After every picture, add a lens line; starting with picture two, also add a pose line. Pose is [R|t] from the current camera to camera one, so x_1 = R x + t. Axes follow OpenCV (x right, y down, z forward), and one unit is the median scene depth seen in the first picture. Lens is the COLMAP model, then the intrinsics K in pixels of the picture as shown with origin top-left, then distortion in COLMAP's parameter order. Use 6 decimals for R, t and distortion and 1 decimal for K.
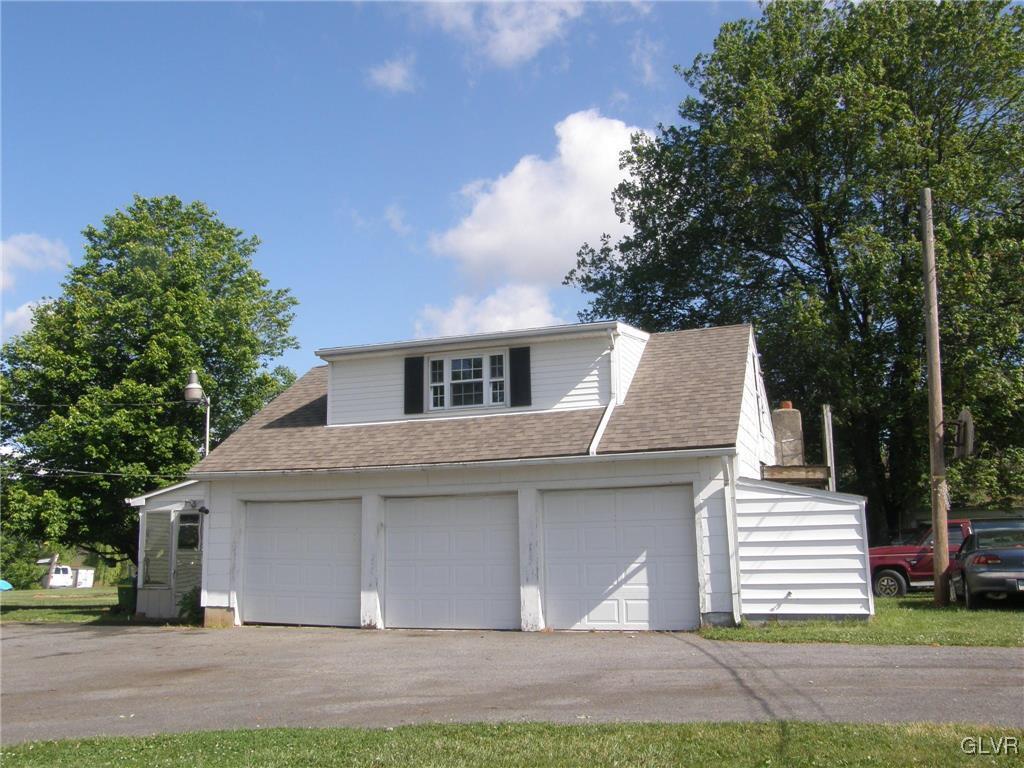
lens RADIAL K [[930.5, 0, 512.0], [0, 930.5, 384.0], [0, 0, 1]] dist [-0.128915, 0.179758]
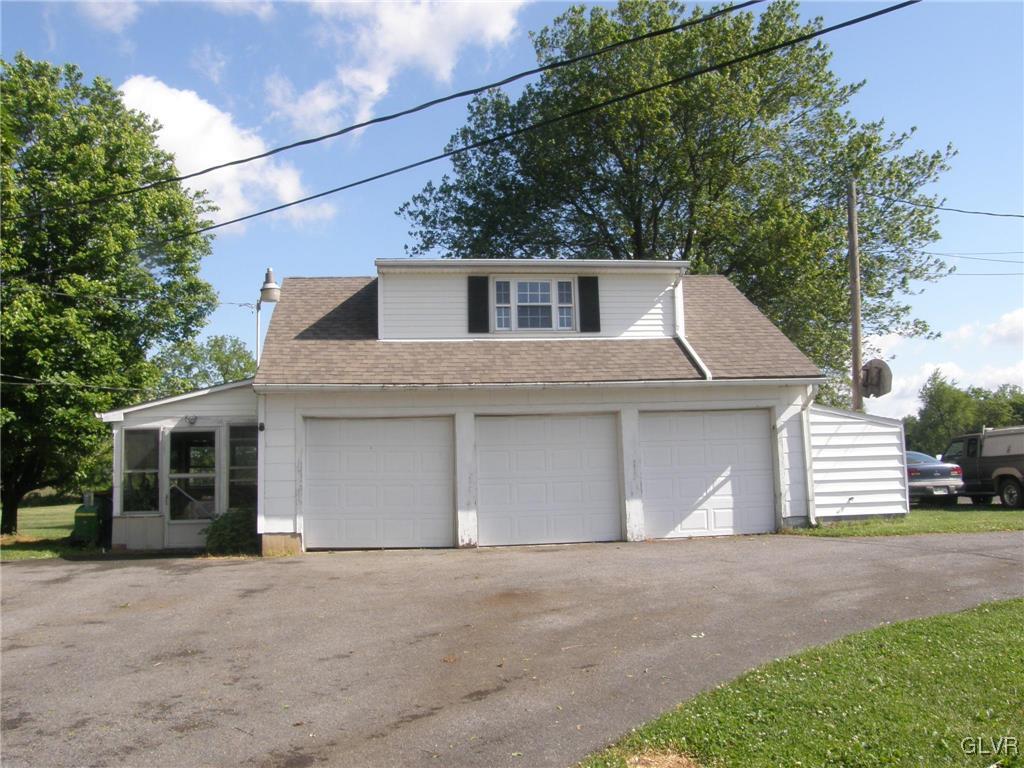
lens RADIAL K [[881.5, 0, 513.1], [0, 881.5, 371.7], [0, 0, 1]] dist [-0.162933, 0.142719]
pose [[0.897800, 0.043501, 0.438250, -0.513273], [-0.066760, 0.997053, 0.037796, 0.037482], [-0.435315, -0.063191, 0.898058, 0.142469]]
